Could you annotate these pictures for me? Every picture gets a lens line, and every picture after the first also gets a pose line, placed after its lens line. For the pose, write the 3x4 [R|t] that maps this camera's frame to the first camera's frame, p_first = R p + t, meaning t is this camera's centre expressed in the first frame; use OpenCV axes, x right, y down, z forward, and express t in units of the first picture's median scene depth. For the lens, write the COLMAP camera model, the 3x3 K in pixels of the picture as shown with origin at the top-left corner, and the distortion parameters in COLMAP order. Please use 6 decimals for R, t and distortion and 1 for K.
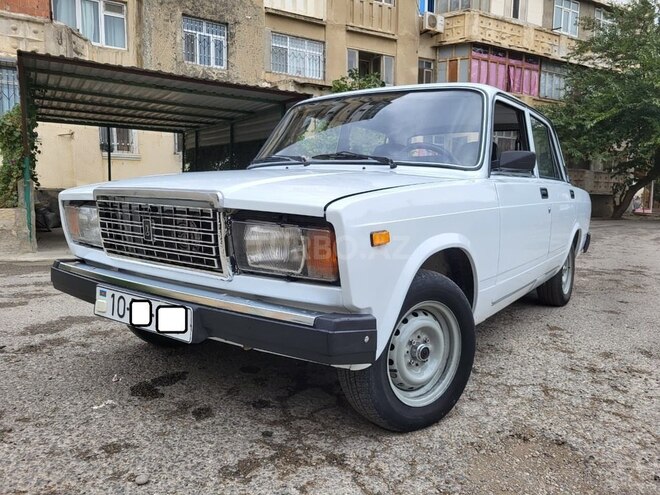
lens RADIAL K [[504.1, 0, 337.3], [0, 504.1, 237.7], [0, 0, 1]] dist [0.044338, -0.014748]
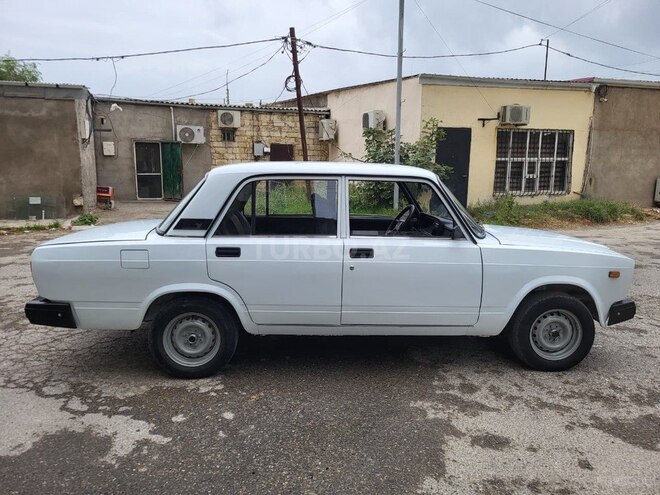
lens RADIAL K [[494.2, 0, 337.8], [0, 494.2, 245.9], [0, 0, 1]] dist [0.048099, -0.010105]
pose [[-0.630456, -0.154723, 0.760648, -0.126215], [0.042414, 0.971602, 0.232788, -0.059205], [-0.775065, 0.179024, -0.605990, 0.292895]]
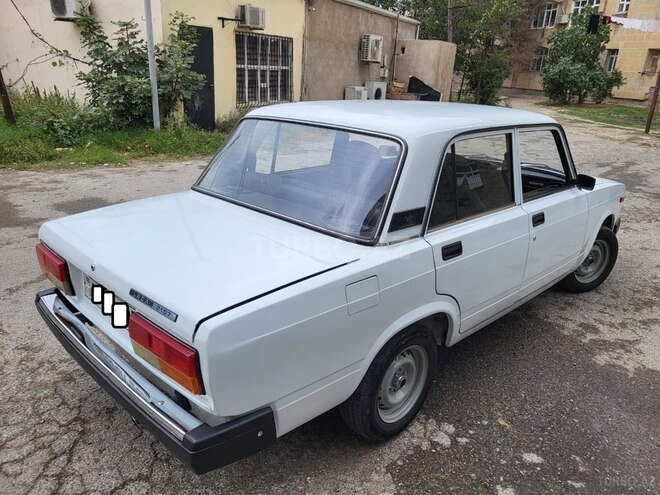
lens RADIAL K [[499.2, 0, 338.5], [0, 499.2, 245.9], [0, 0, 1]] dist [0.035795, -0.008868]
pose [[-0.985465, -0.113657, 0.126257, 0.029737], [-0.052152, 0.909740, 0.411889, -0.067700], [-0.161675, 0.399318, -0.902445, 0.329824]]
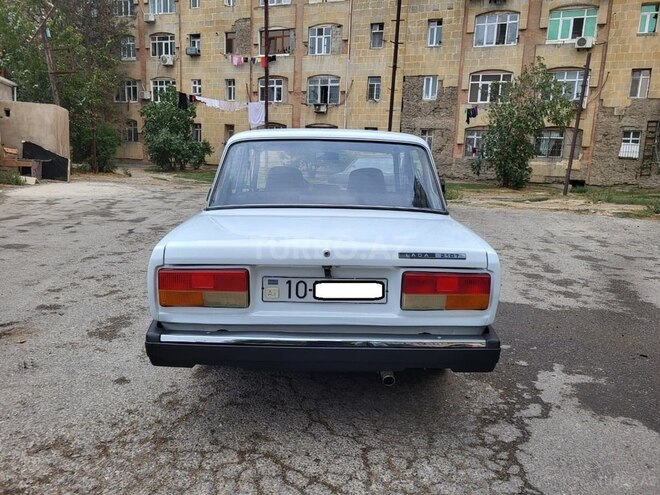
lens RADIAL K [[501.6, 0, 333.1], [0, 501.6, 250.4], [0, 0, 1]] dist [0.048669, -0.007139]
pose [[-0.809981, 0.059262, -0.583454, 0.144699], [-0.096033, 0.968049, 0.231644, -0.046889], [0.578539, 0.243658, -0.778411, 0.333008]]
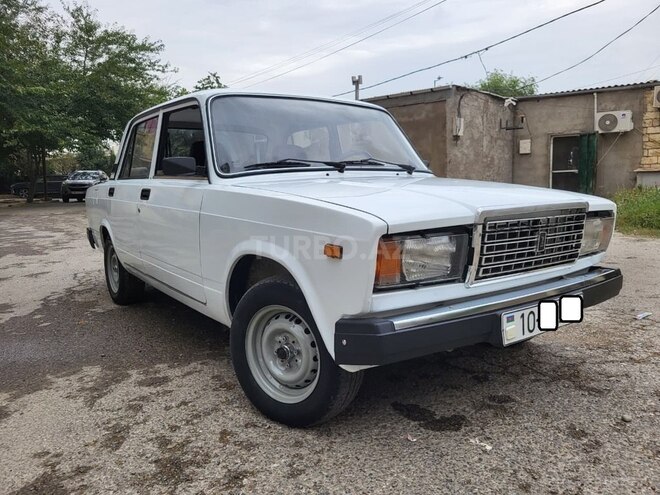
lens RADIAL K [[504.1, 0, 337.3], [0, 504.1, 237.7], [0, 0, 1]] dist [0.044338, -0.014748]
pose [[0.317854, -0.136666, 0.938238, -0.129781], [0.109956, 0.988194, 0.106692, -0.015670], [-0.941742, 0.069253, 0.329129, 0.088752]]
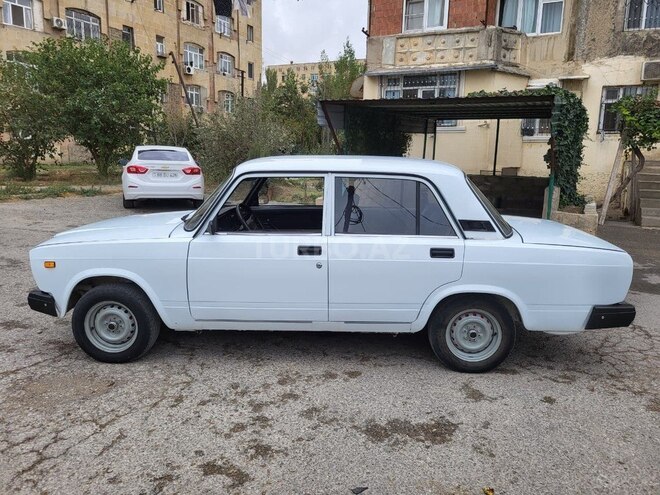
lens RADIAL K [[504.1, 0, 337.3], [0, 504.1, 237.7], [0, 0, 1]] dist [0.044338, -0.014748]
pose [[0.534664, 0.142539, -0.832957, 0.201252], [-0.081438, 0.989775, 0.117100, -0.037234], [0.841131, 0.005225, 0.540806, 0.060778]]
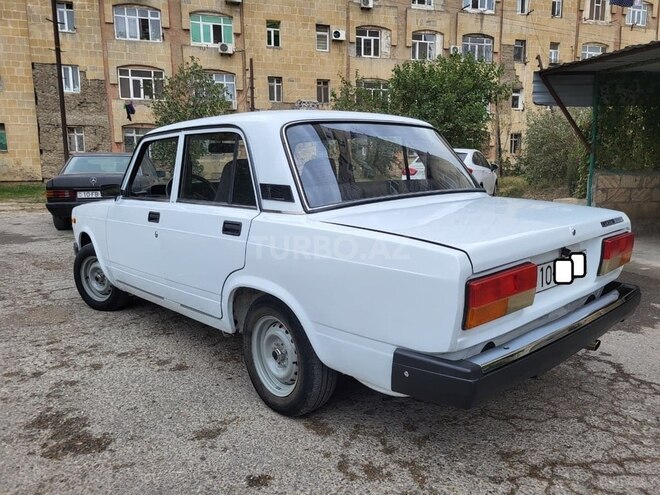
lens RADIAL K [[502.8, 0, 345.1], [0, 502.8, 242.8], [0, 0, 1]] dist [0.062743, -0.043172]
pose [[-0.220042, 0.137902, -0.965694, 0.192428], [-0.069307, 0.985245, 0.156486, -0.032867], [0.973025, 0.101363, -0.207238, 0.230608]]
